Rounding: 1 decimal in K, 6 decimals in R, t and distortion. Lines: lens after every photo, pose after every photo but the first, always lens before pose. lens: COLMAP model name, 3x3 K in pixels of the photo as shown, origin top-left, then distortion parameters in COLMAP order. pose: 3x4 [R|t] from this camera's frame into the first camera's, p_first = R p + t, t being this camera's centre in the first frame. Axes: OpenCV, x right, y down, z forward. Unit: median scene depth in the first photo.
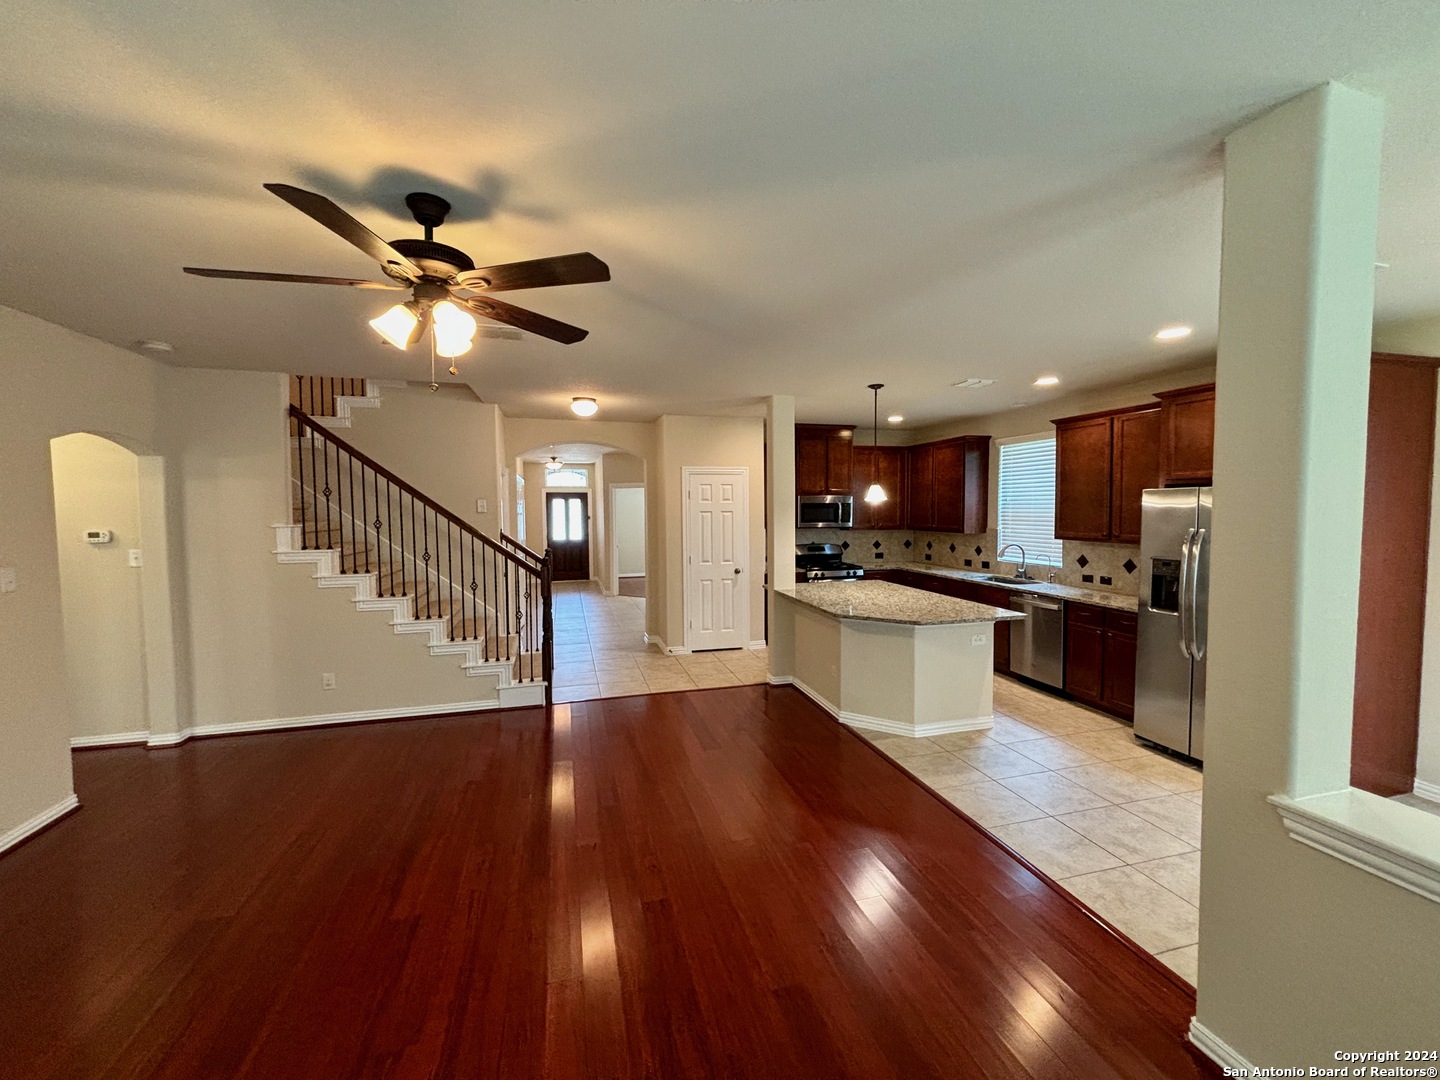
lens RADIAL K [[575.2, 0, 719.2], [0, 575.2, 537.0], [0, 0, 1]] dist [-0.001890, -0.000508]
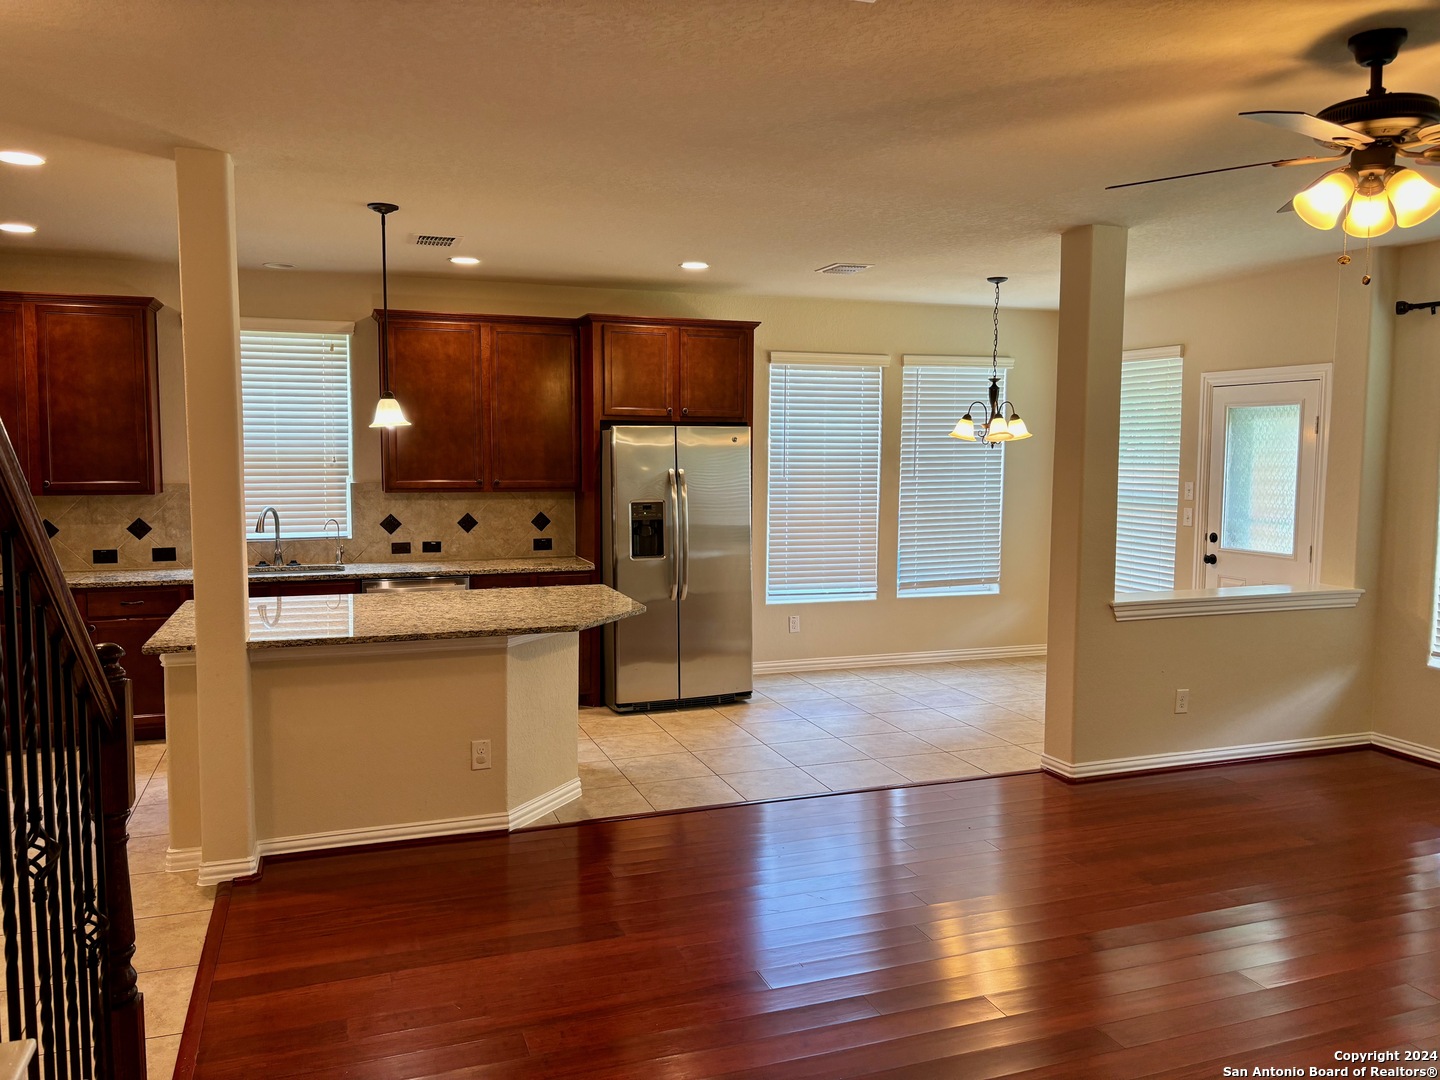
lens RADIAL K [[1087.0, 0, 720.0], [0, 1087.0, 540.0], [0, 0, 1]] dist [0.007071, 0.000664]
pose [[-0.087285, -0.078777, 0.993064, -0.613988], [0.044878, 0.995545, 0.082918, -0.025559], [-0.995172, 0.051805, -0.083360, 0.648300]]
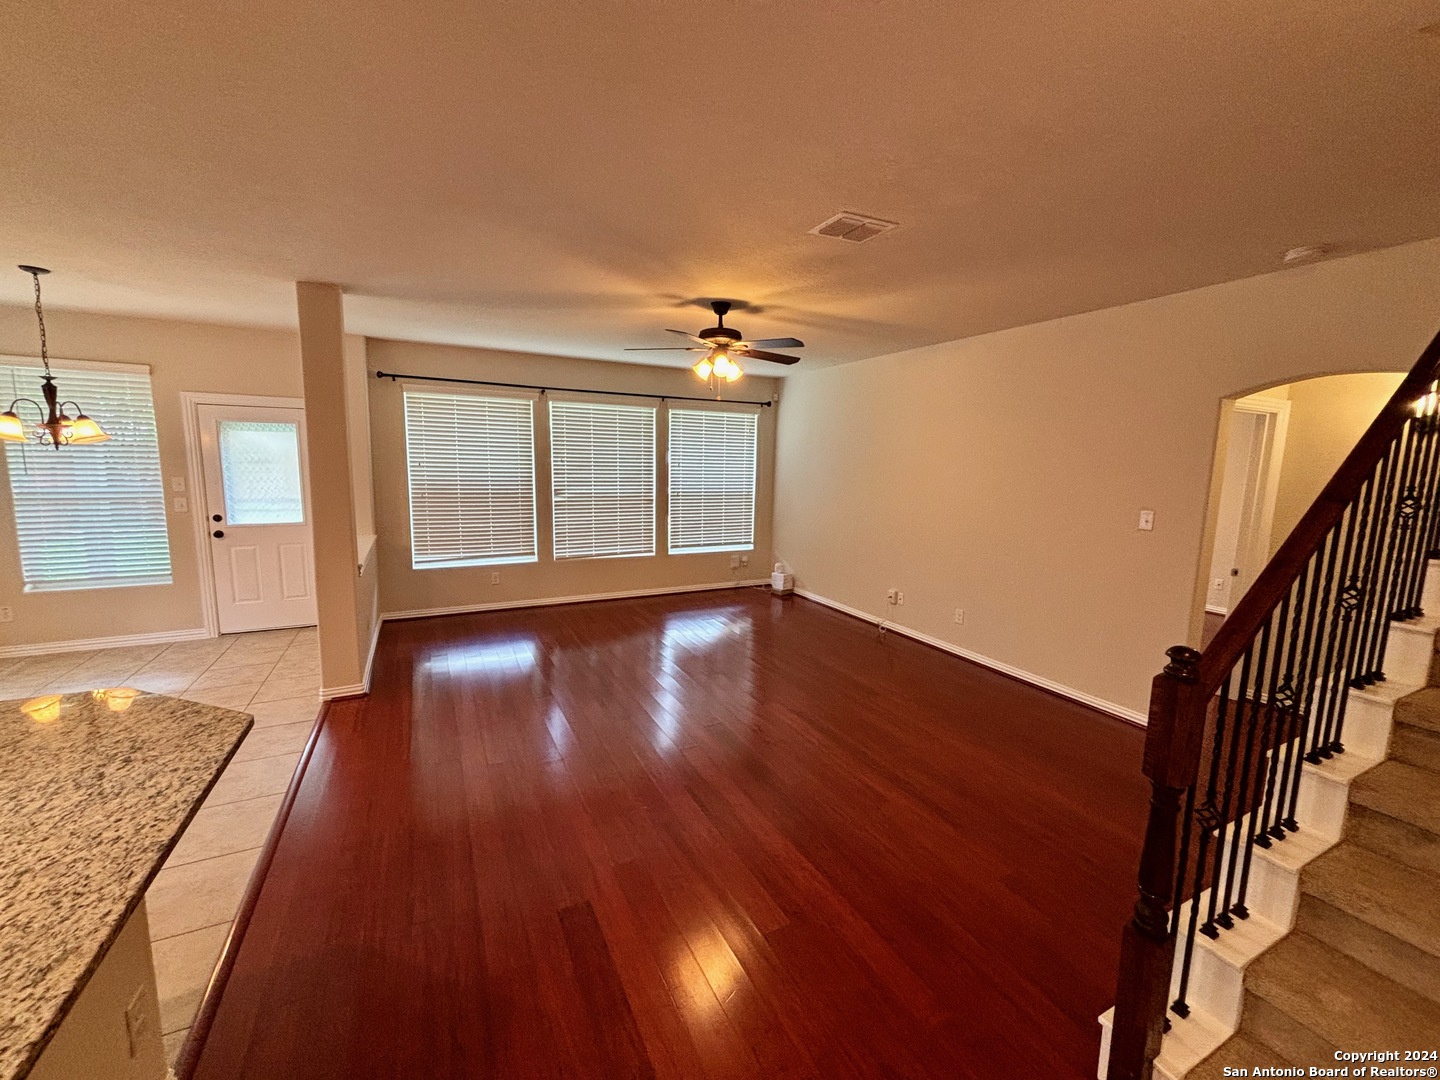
lens RADIAL K [[575.2, 0, 719.2], [0, 575.2, 537.0], [0, 0, 1]] dist [-0.001890, -0.000508]
pose [[-0.977361, 0.014737, -0.211063, -0.024131], [-0.024658, 0.982840, 0.182803, -0.050295], [0.210135, 0.183869, -0.960227, 0.979531]]
